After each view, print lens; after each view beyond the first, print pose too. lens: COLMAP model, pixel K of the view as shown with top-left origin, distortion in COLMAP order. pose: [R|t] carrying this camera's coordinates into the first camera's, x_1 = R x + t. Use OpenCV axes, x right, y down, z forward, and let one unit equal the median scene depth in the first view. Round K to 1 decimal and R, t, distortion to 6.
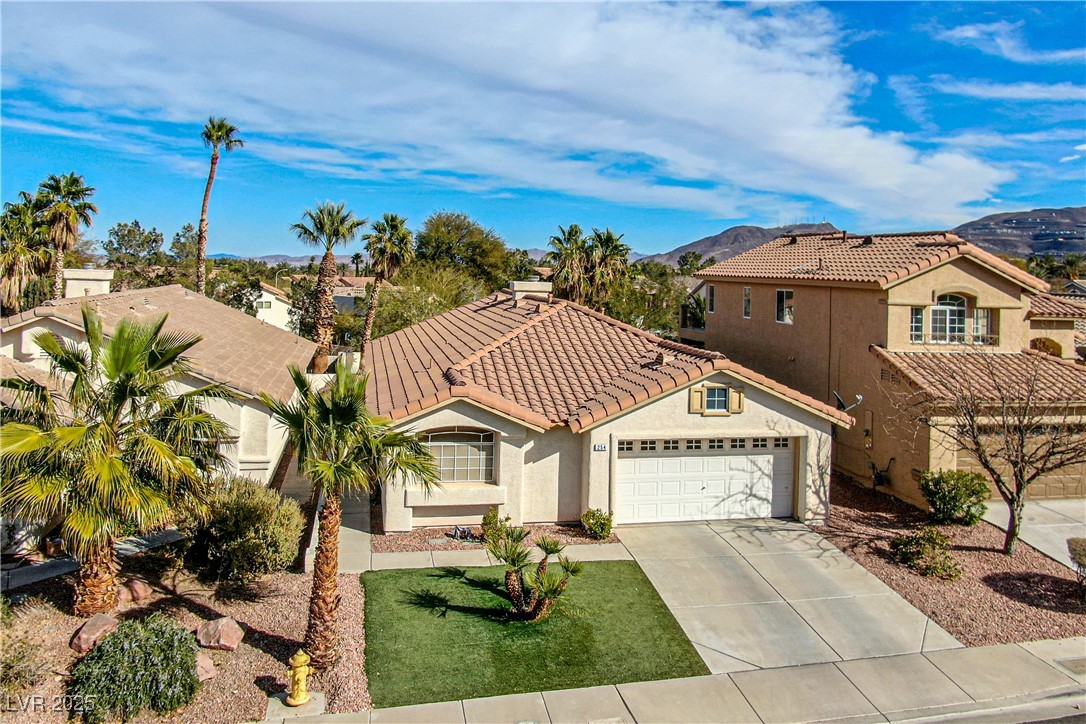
lens RADIAL K [[800.4, 0, 537.4], [0, 800.4, 302.7], [0, 0, 1]] dist [-0.005318, -0.000213]
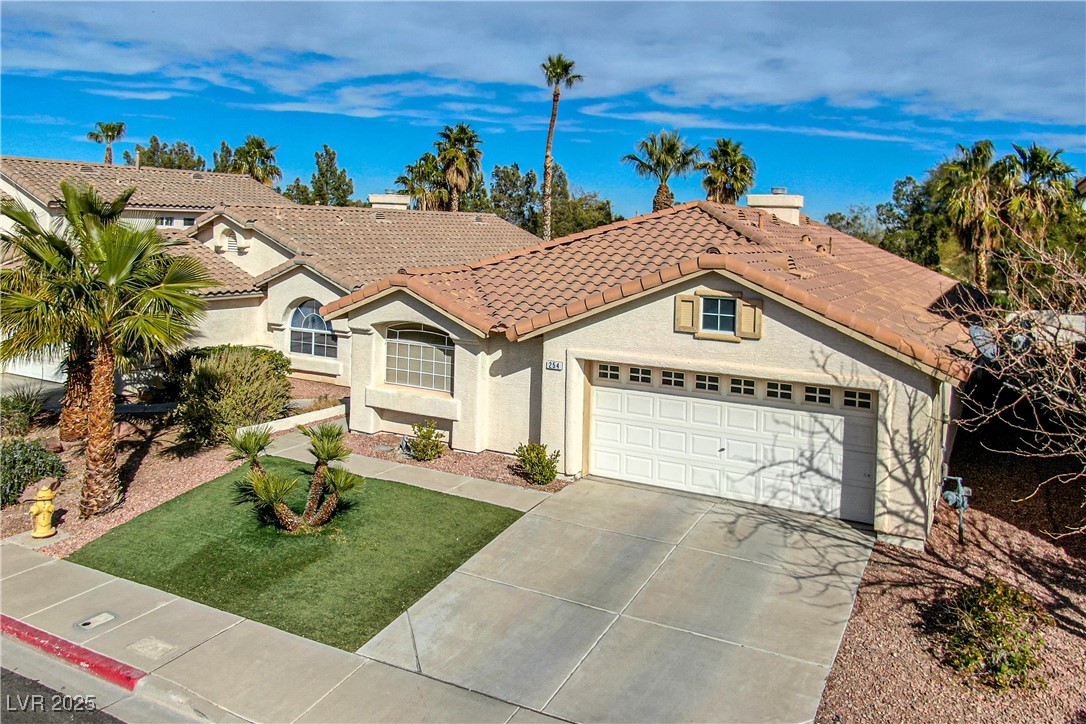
lens RADIAL K [[800.4, 0, 537.4], [0, 800.4, 302.7], [0, 0, 1]] dist [-0.005318, -0.000213]
pose [[0.786658, 0.051168, -0.615265, 0.516892], [-0.025285, 0.998394, 0.050702, 0.079712], [0.616871, -0.024329, 0.786688, 0.375369]]
